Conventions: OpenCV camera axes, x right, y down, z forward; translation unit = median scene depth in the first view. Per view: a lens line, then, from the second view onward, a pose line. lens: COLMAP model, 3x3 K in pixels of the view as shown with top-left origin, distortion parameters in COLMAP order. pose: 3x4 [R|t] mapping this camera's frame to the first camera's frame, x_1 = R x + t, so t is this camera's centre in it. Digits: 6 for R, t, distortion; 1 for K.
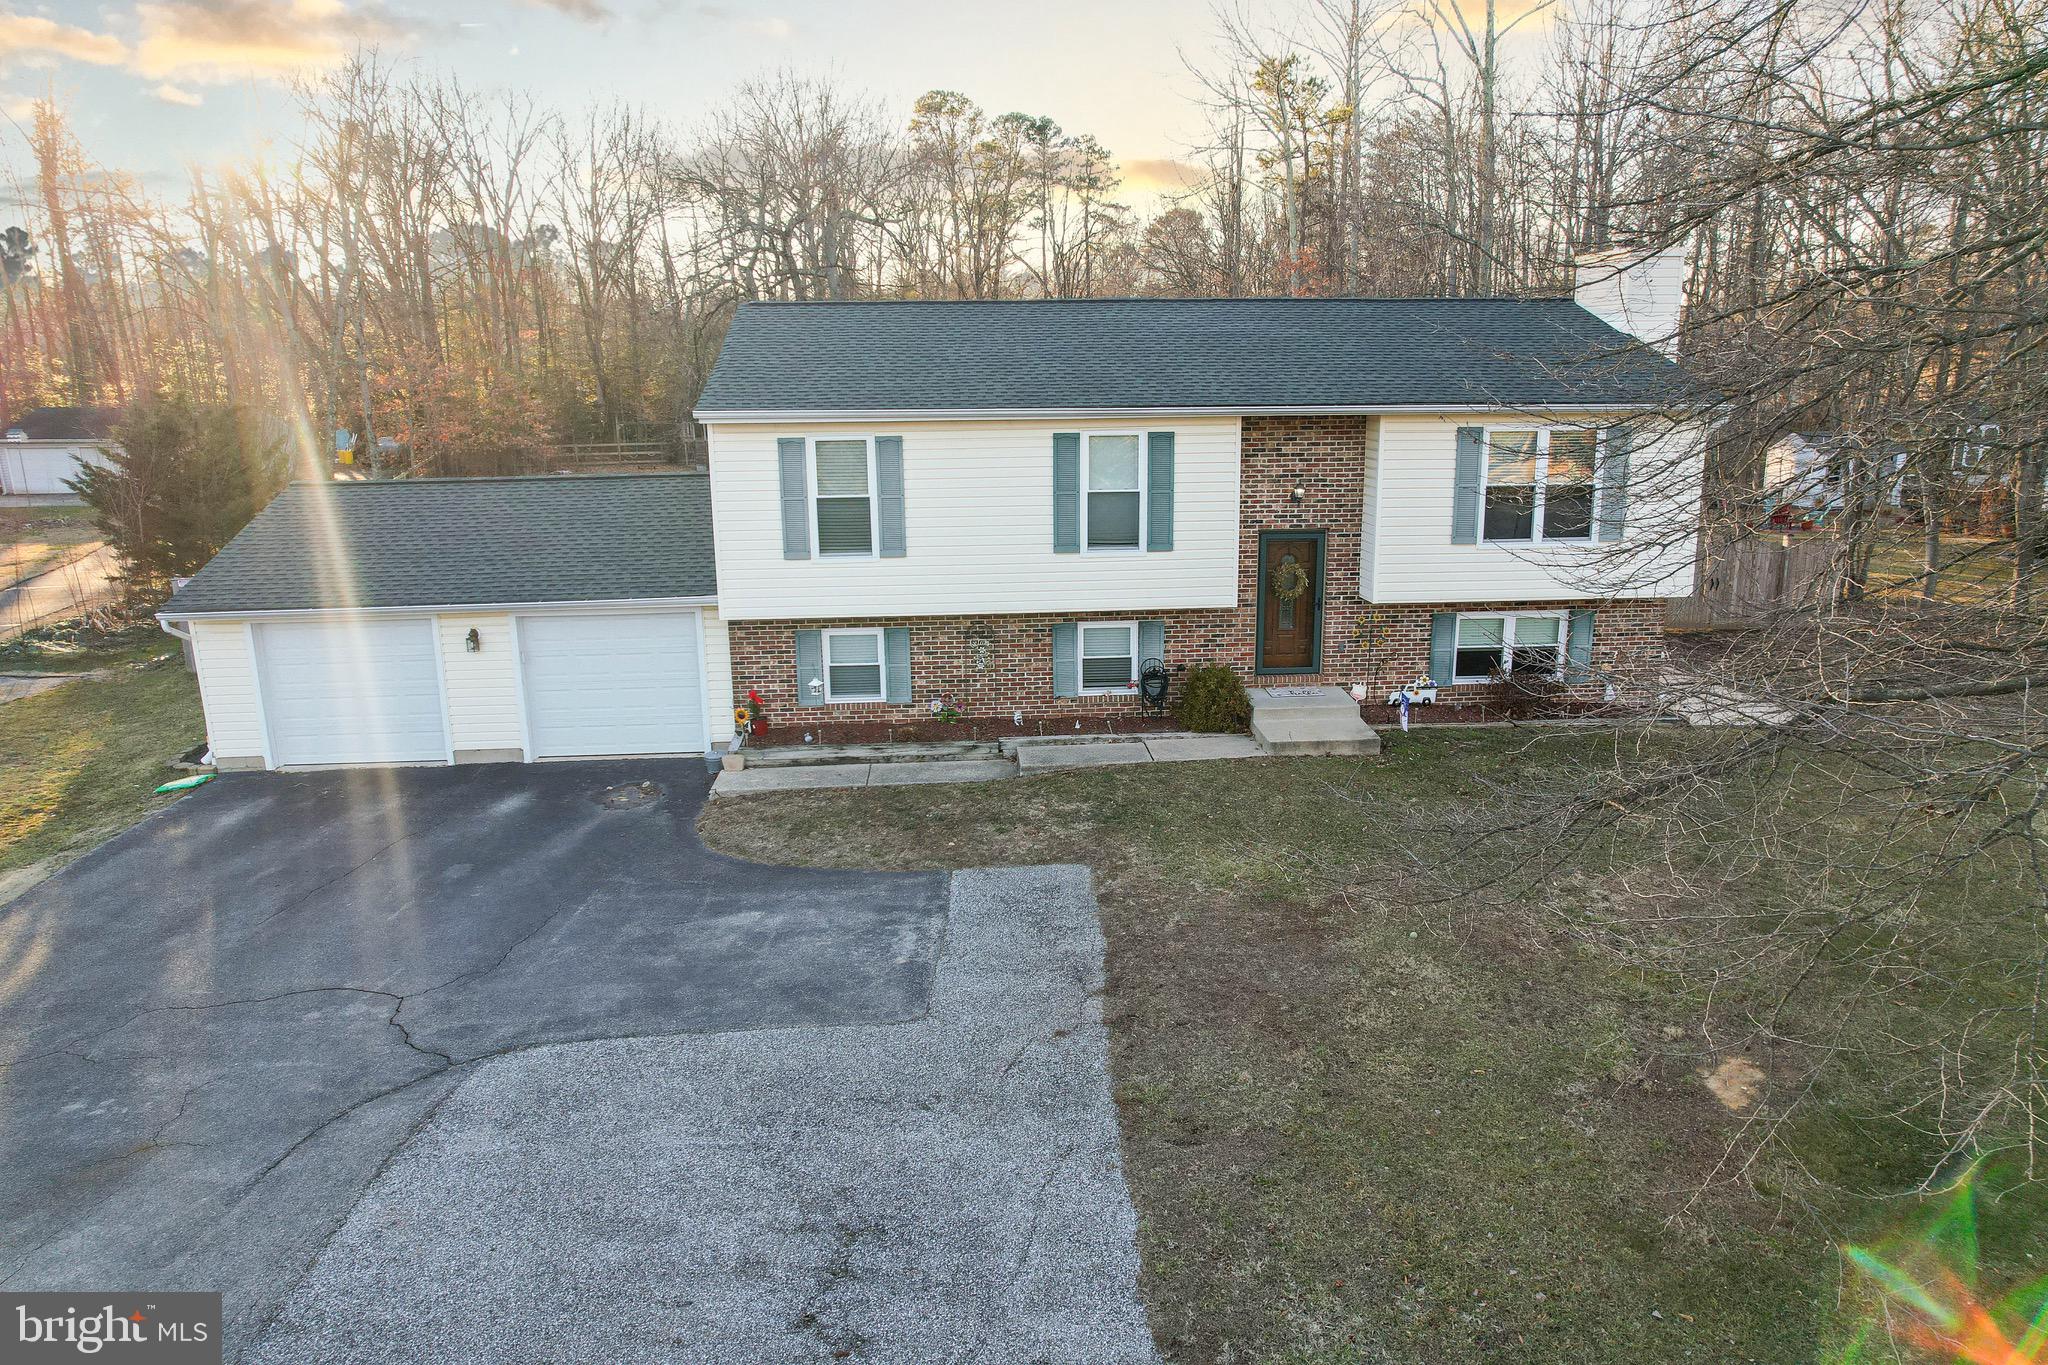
lens RADIAL K [[1290.8, 0, 1028.9], [0, 1290.8, 672.0], [0, 0, 1]] dist [-0.046015, 0.011721]
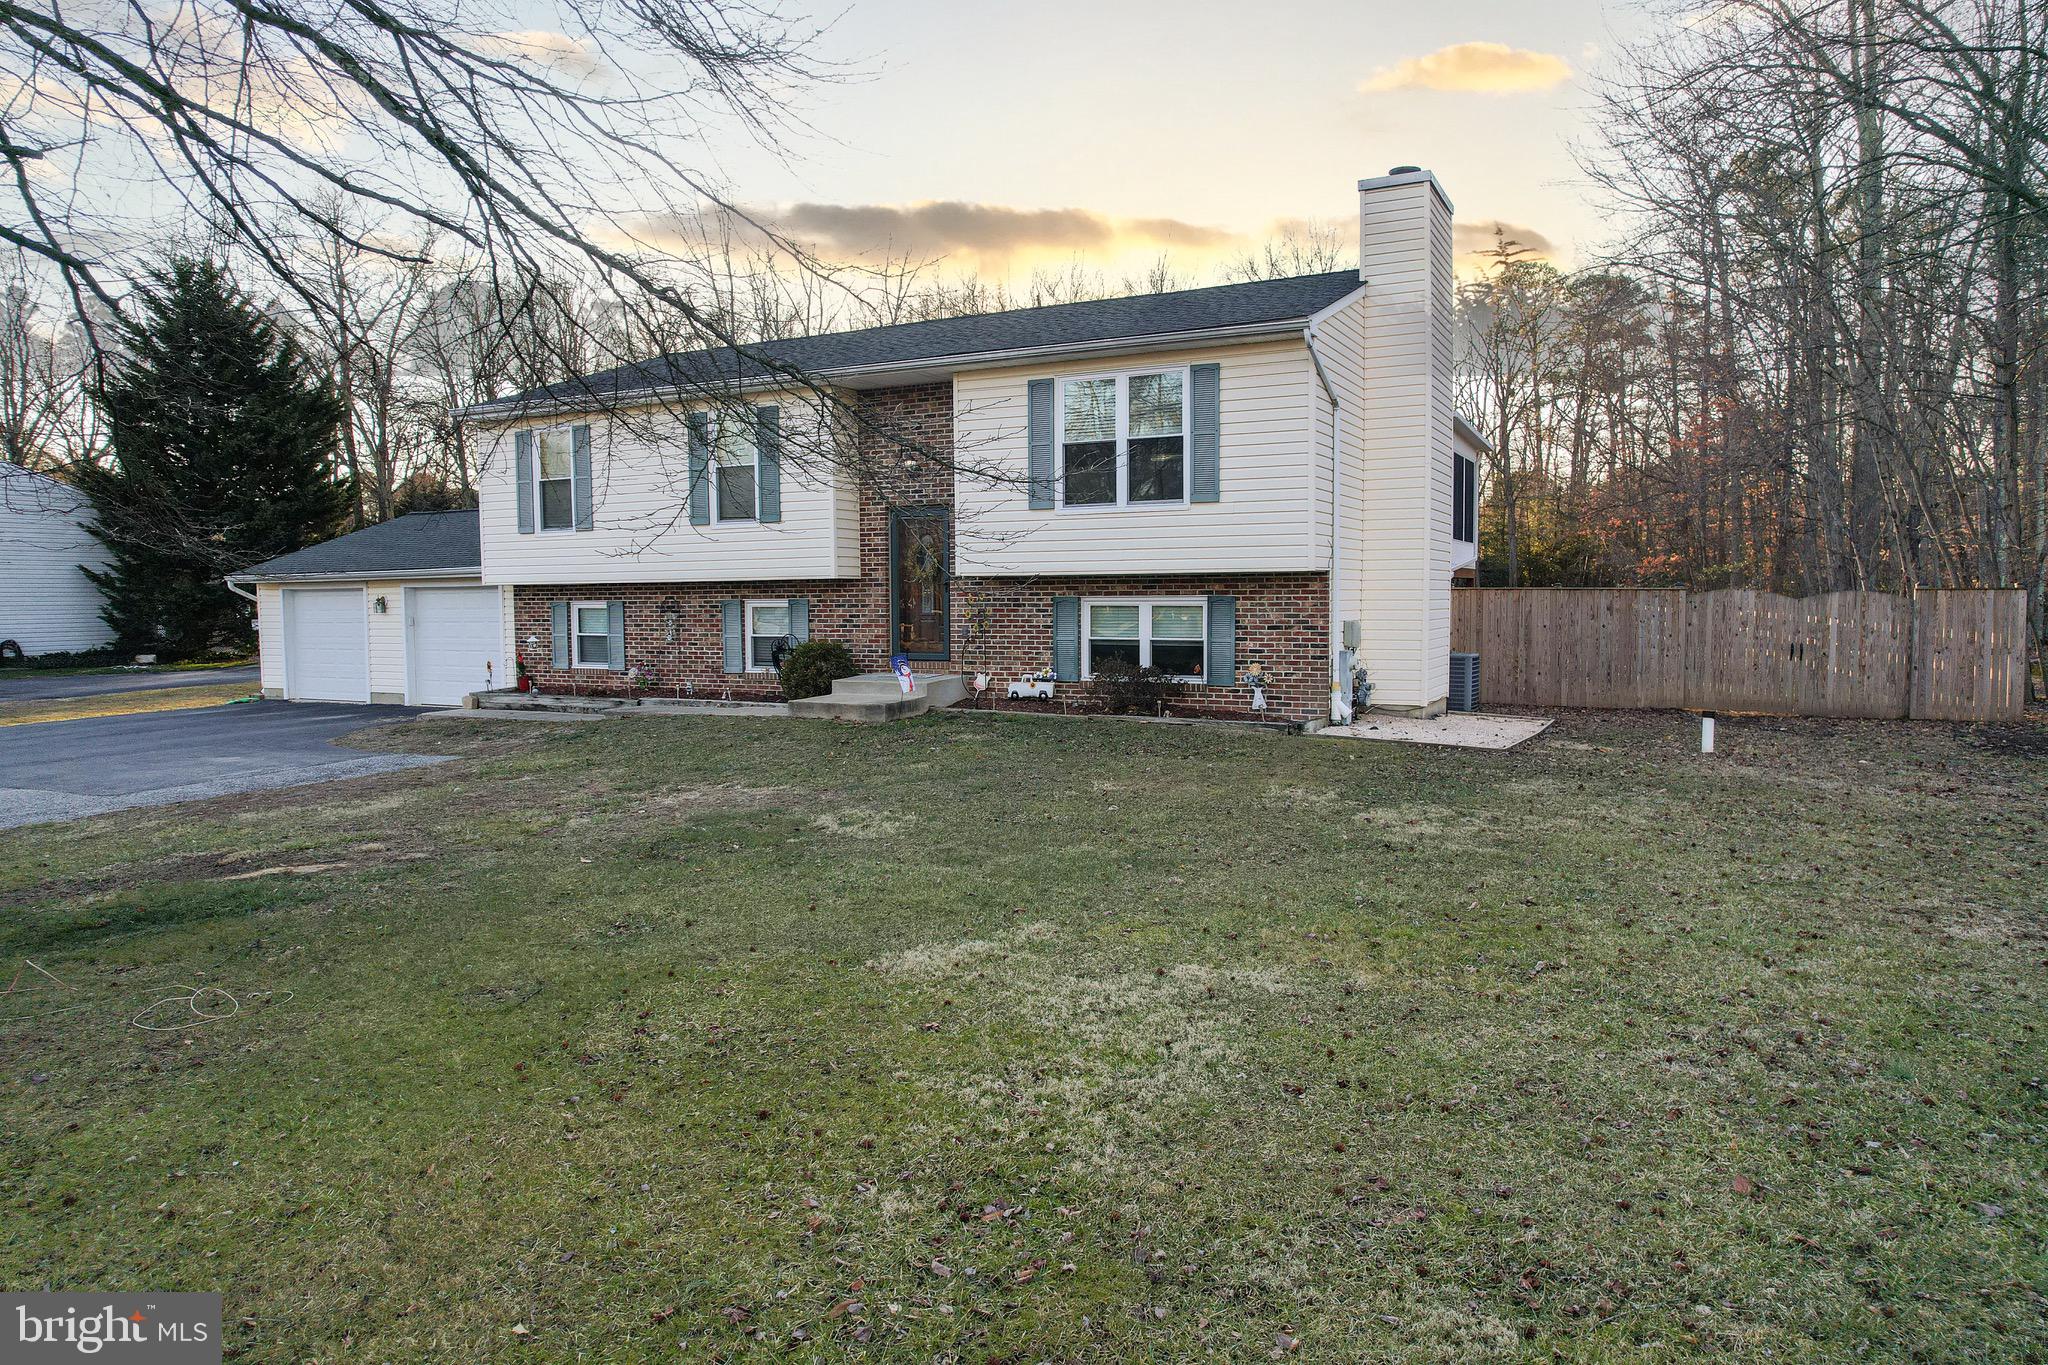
lens RADIAL K [[1290.8, 0, 1029.0], [0, 1290.8, 682.0], [0, 0, 1]] dist [-0.046015, 0.011721]
pose [[0.849334, 0.041242, -0.526242, 0.806005], [-0.119876, 0.985965, -0.116203, 0.123580], [0.514064, 0.161779, 0.842357, 0.257854]]
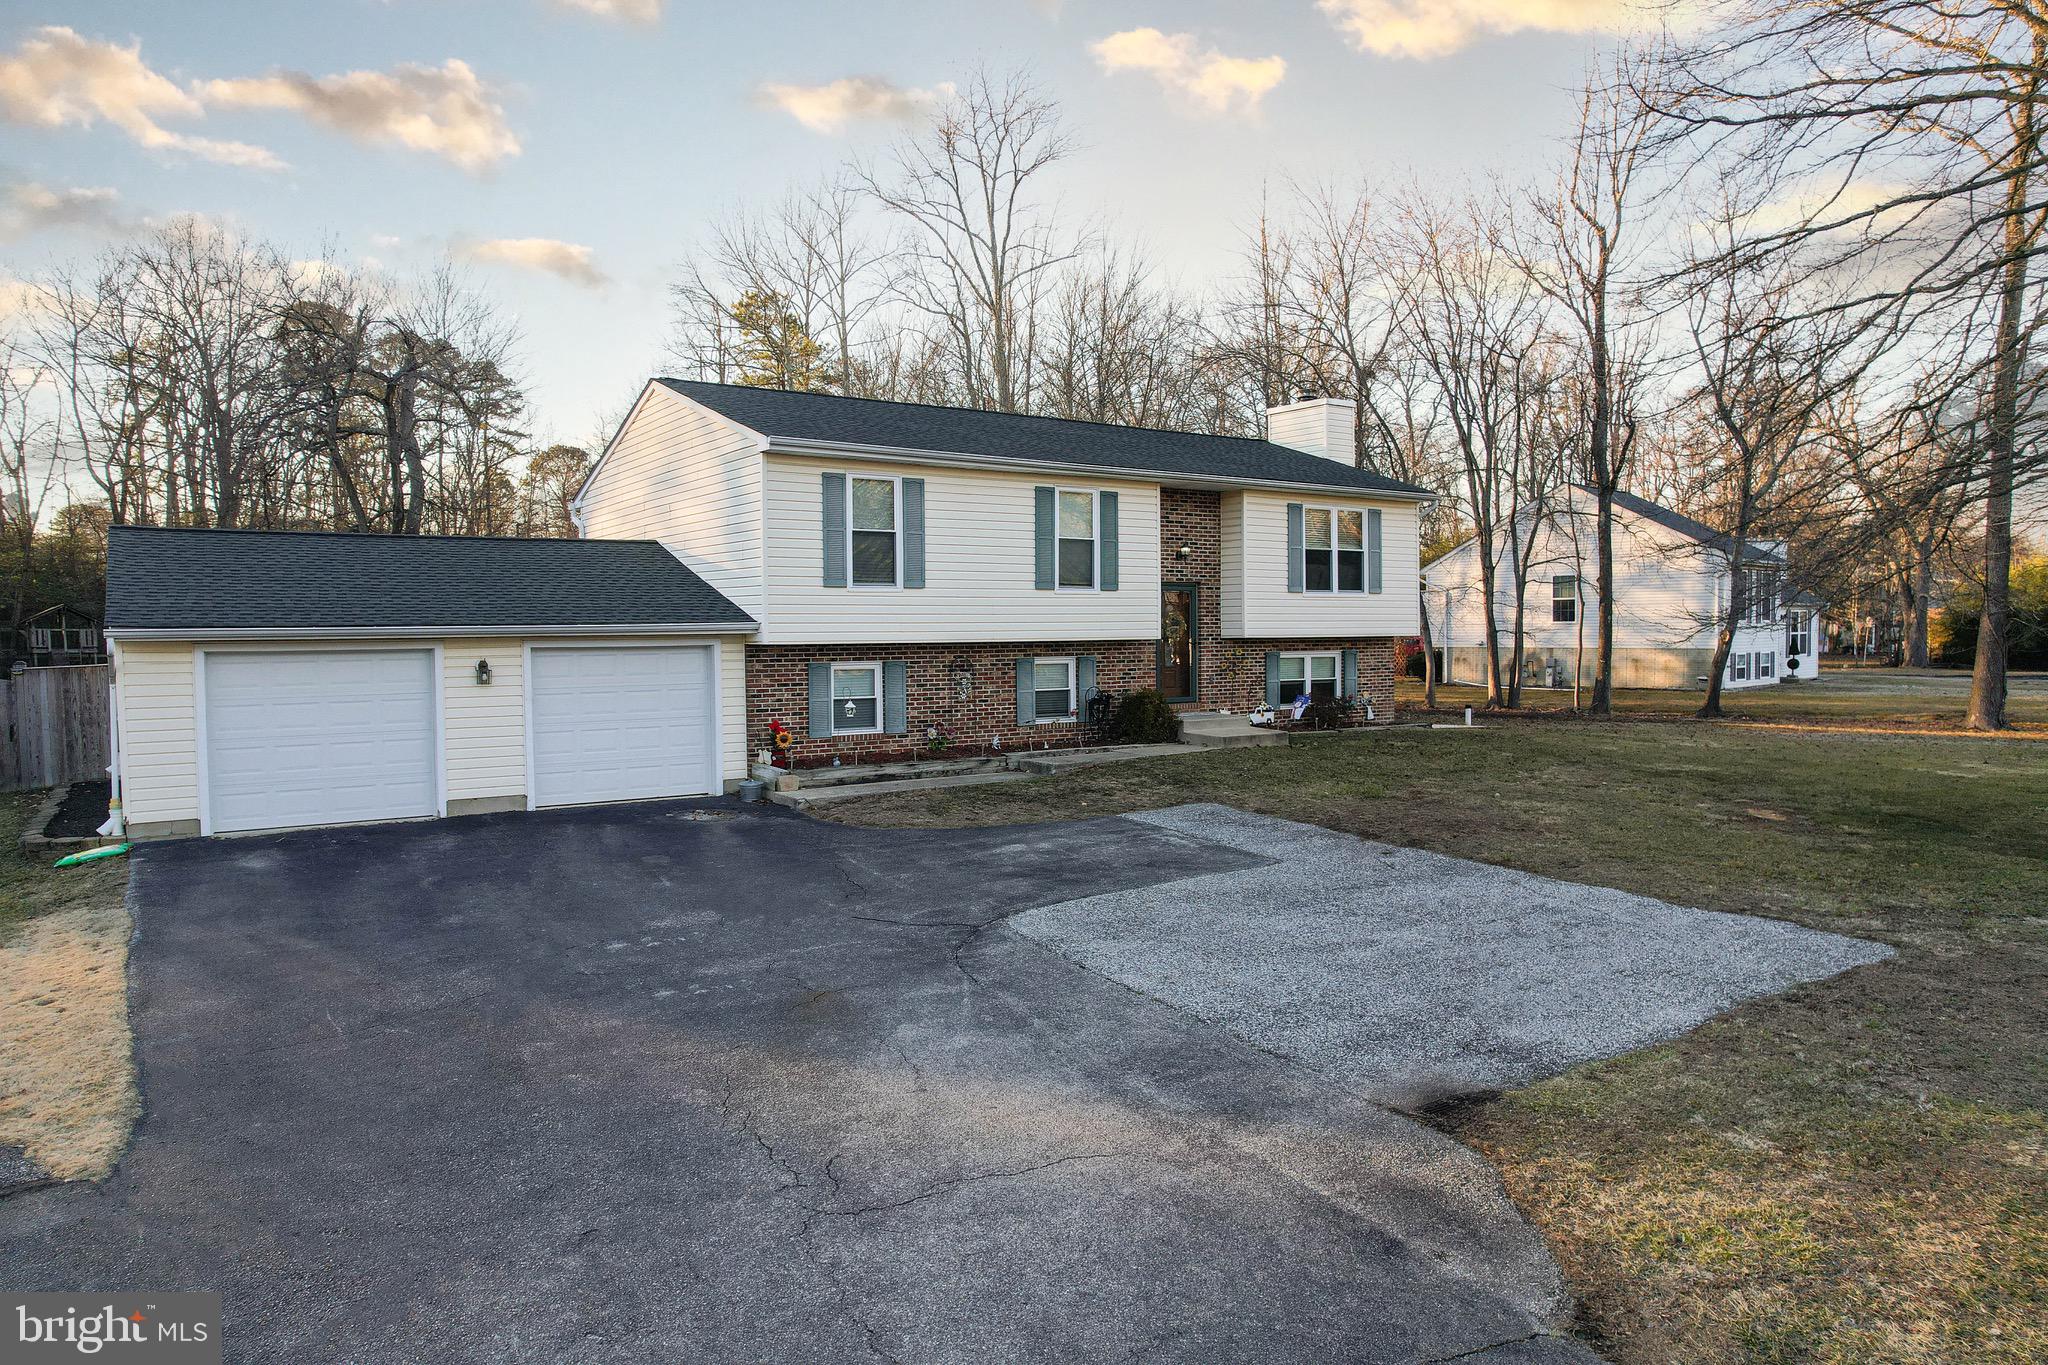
lens RADIAL K [[1290.8, 0, 1026.0], [0, 1290.8, 688.1], [0, 0, 1]] dist [-0.046015, 0.011721]
pose [[0.865531, -0.016655, 0.500579, -0.552542], [0.109759, 0.981461, -0.157125, 0.170521], [-0.488682, 0.190939, 0.851312, 0.038793]]
